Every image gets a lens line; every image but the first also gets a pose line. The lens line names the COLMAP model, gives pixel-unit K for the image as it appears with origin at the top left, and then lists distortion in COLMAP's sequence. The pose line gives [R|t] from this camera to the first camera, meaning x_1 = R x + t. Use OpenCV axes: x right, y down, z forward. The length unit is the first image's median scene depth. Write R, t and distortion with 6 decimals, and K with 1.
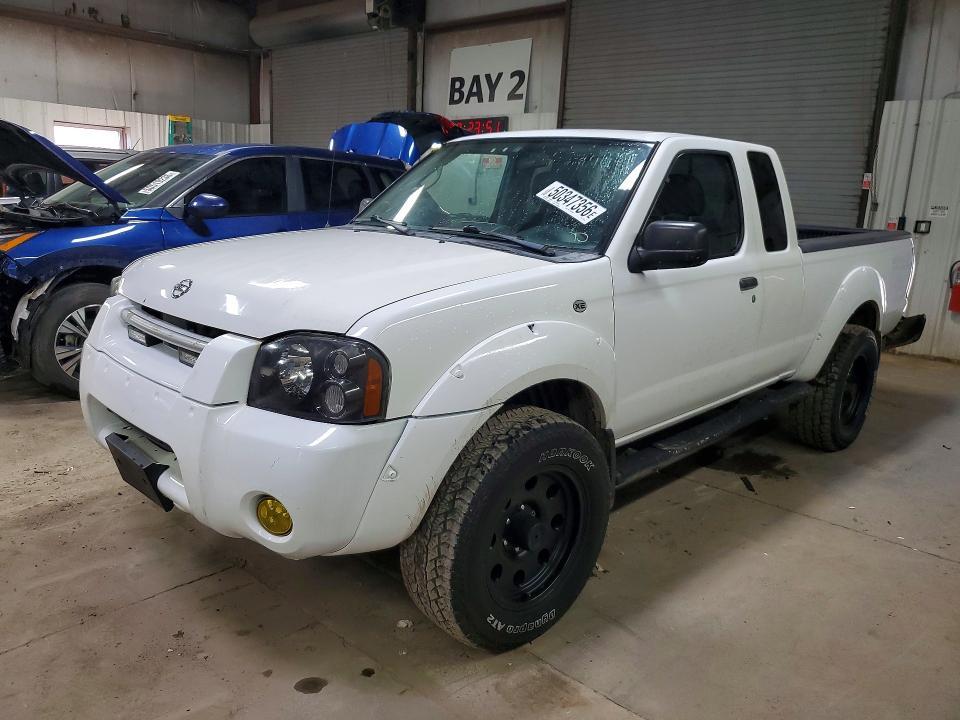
lens RADIAL K [[762.2, 0, 480.0], [0, 762.2, 360.0], [0, 0, 1]] dist [0.001433, 0.002844]
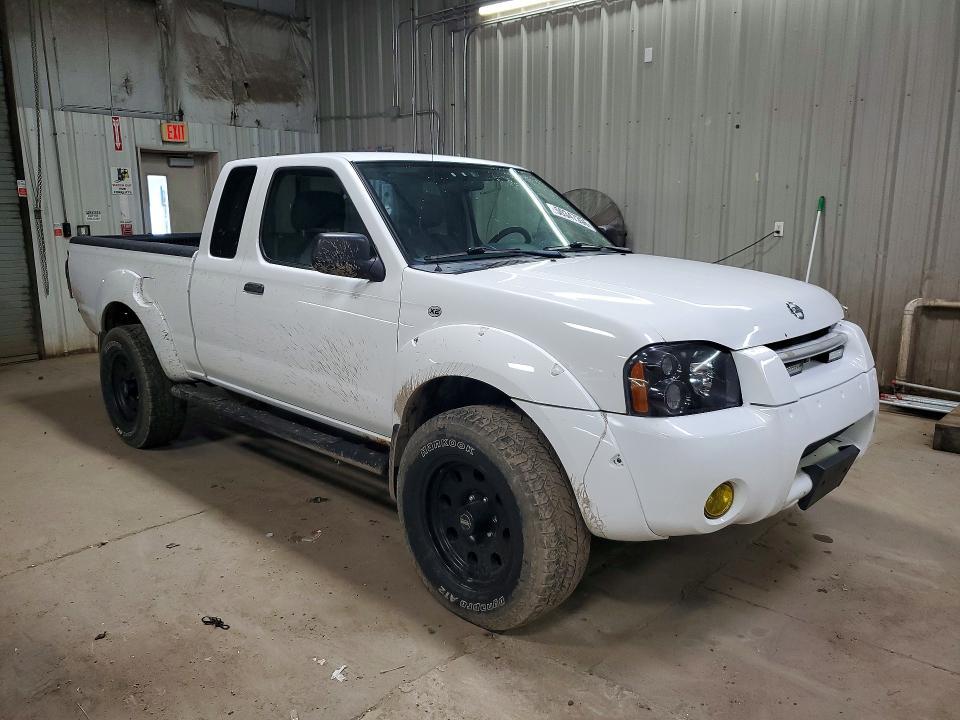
lens RADIAL K [[734.0, 0, 480.0], [0, 734.0, 360.0], [0, 0, 1]] dist [0.004145, 0.004875]
pose [[0.009639, -0.242358, 0.970139, -0.455893], [0.228330, 0.945087, 0.233831, -0.118424], [-0.973536, 0.219258, 0.064447, 0.437219]]
